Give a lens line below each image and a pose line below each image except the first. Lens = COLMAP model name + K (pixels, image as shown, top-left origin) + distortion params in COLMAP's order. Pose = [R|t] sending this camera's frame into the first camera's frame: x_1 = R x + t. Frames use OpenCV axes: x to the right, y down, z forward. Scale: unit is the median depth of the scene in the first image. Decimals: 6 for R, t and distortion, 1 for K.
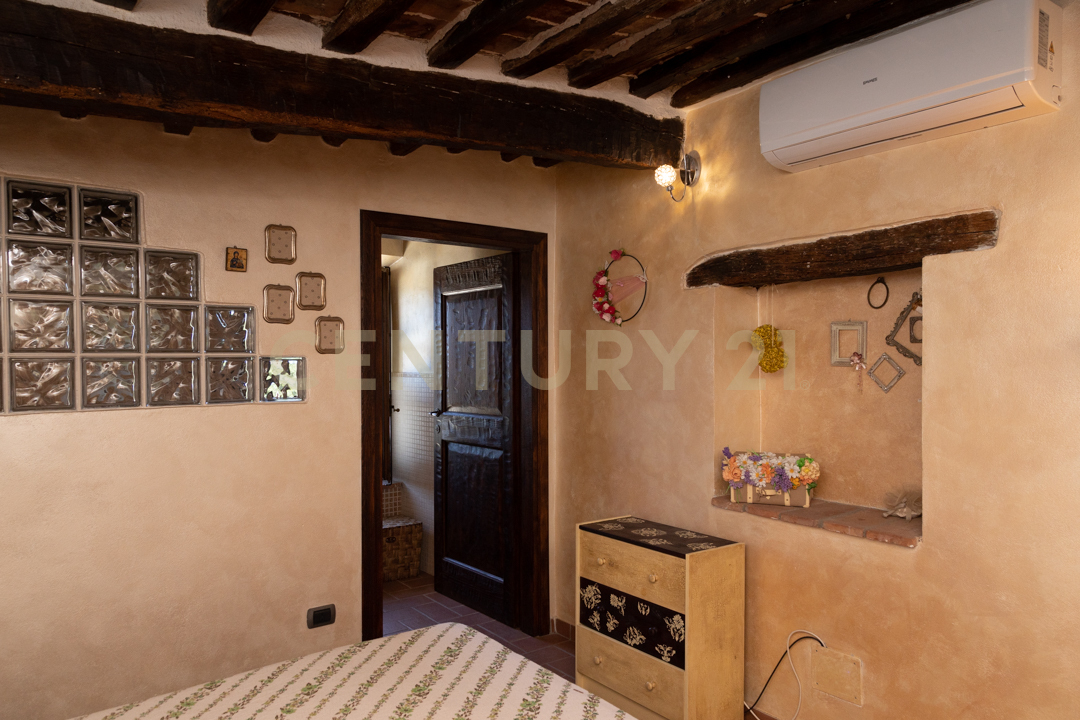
lens RADIAL K [[749.0, 0, 540.3], [0, 749.0, 371.5], [0, 0, 1]] dist [0.005181, 0.002839]
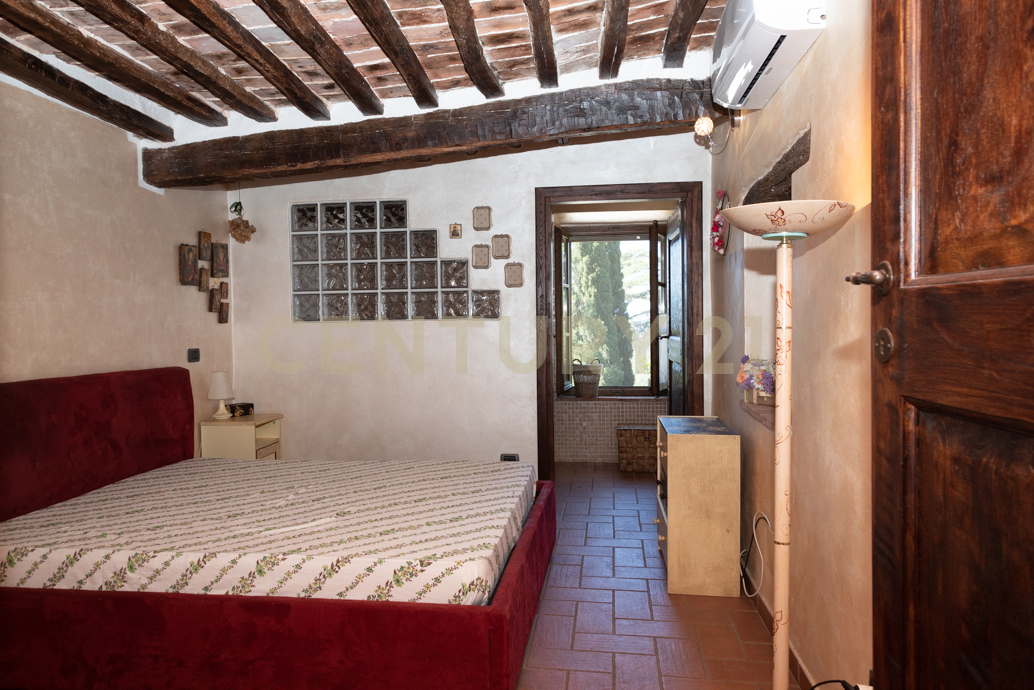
lens RADIAL K [[733.0, 0, 483.8], [0, 733.0, 342.1], [0, 0, 1]] dist [0.006293, 0.001218]
pose [[0.688360, 0.016856, -0.725173, 0.821204], [-0.001514, 0.999761, 0.021801, 0.059793], [0.725367, -0.013909, 0.688221, -0.066627]]
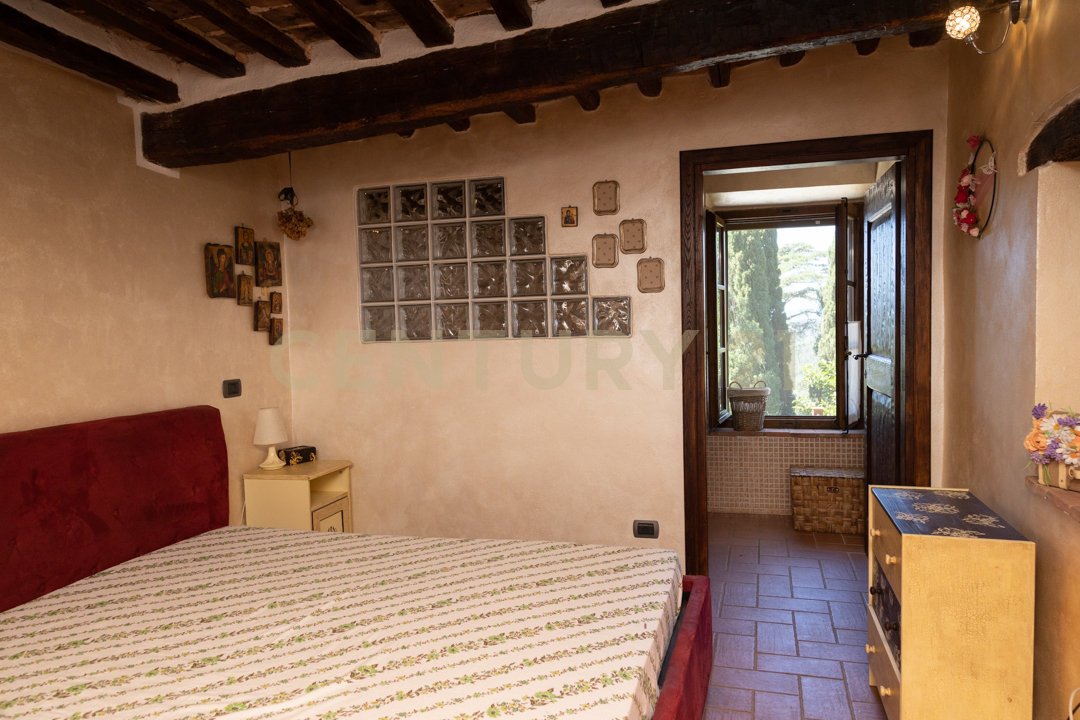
lens RADIAL K [[749.0, 0, 540.3], [0, 749.0, 371.5], [0, 0, 1]] dist [0.005181, 0.002839]
pose [[0.598545, 0.039366, -0.800122, 0.544070], [0.010899, 0.998299, 0.057269, 0.029170], [0.801015, -0.042998, 0.597098, 0.240192]]
